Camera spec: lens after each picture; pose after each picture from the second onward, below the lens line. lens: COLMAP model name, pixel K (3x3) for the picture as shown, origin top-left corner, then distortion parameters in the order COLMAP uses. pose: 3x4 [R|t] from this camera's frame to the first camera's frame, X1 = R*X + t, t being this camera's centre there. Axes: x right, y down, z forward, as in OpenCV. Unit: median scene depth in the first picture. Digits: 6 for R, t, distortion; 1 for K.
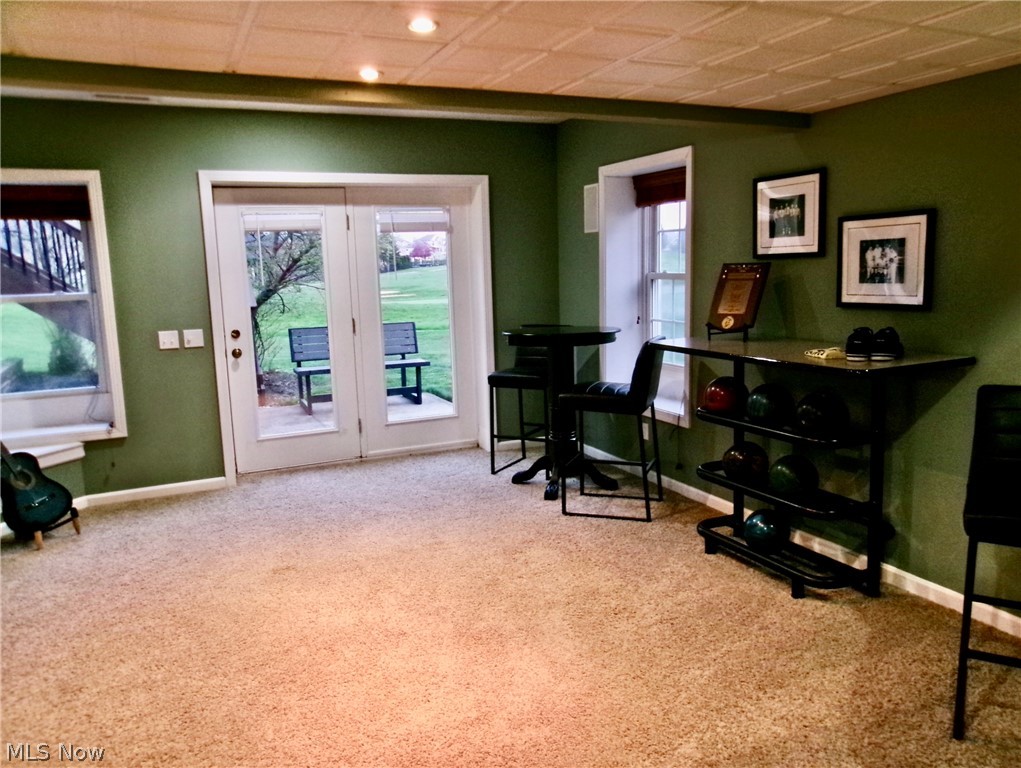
lens RADIAL K [[810.9, 0, 514.1], [0, 810.9, 377.9], [0, 0, 1]] dist [-0.002292, 0.006800]
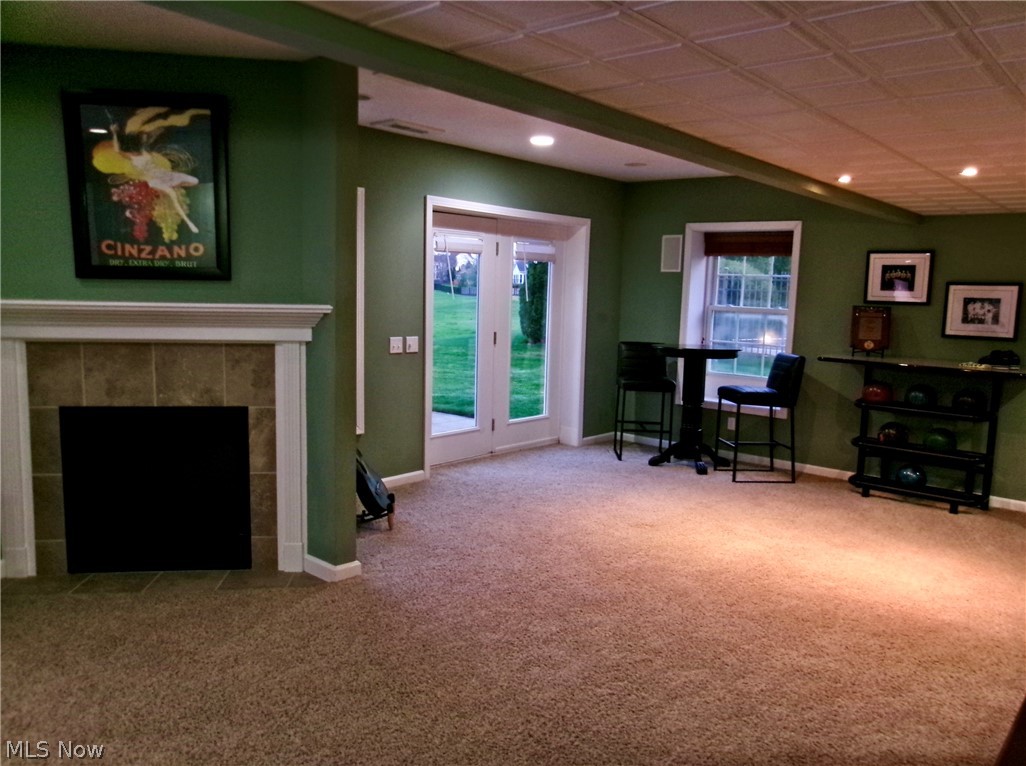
lens RADIAL K [[814.5, 0, 516.2], [0, 814.5, 387.3], [0, 0, 1]] dist [0.000247, 0.002340]
pose [[0.900448, 0.007833, 0.434893, -0.987192], [-0.000558, 0.999858, -0.016854, 0.037085], [-0.434963, 0.014933, 0.900324, -0.083853]]
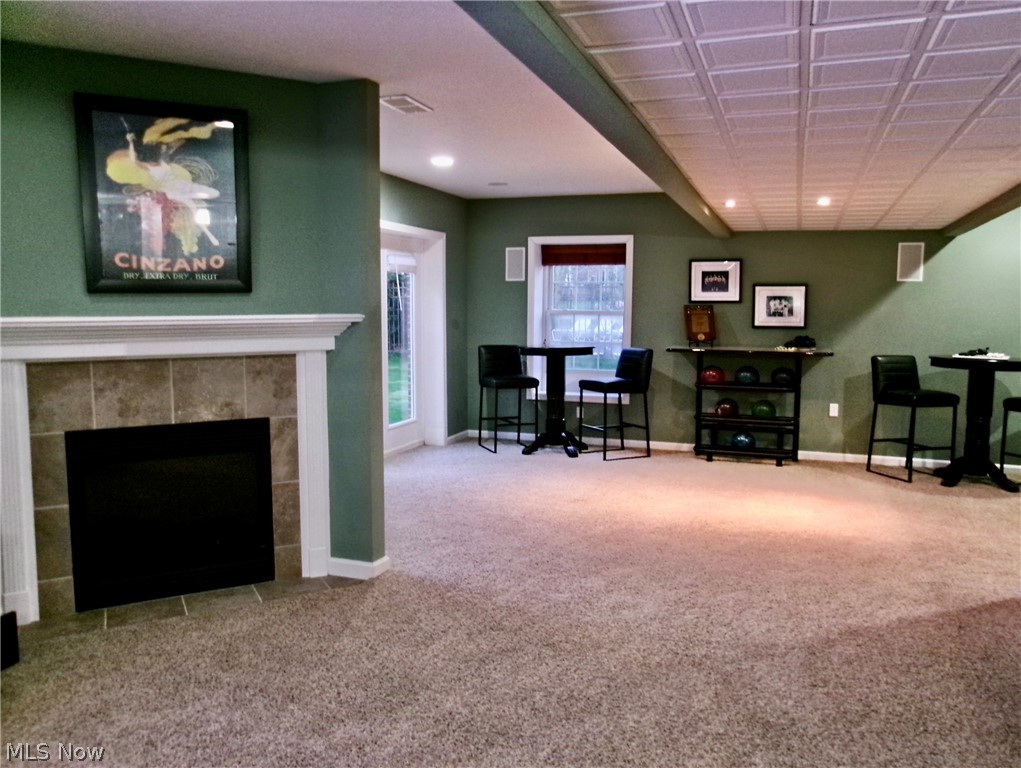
lens RADIAL K [[810.9, 0, 514.1], [0, 810.9, 377.9], [0, 0, 1]] dist [-0.002292, 0.006800]
pose [[0.686051, -0.029268, 0.726964, -1.362931], [0.073130, 0.996904, -0.028878, 0.046571], [-0.723869, 0.072975, 0.686068, 0.049349]]
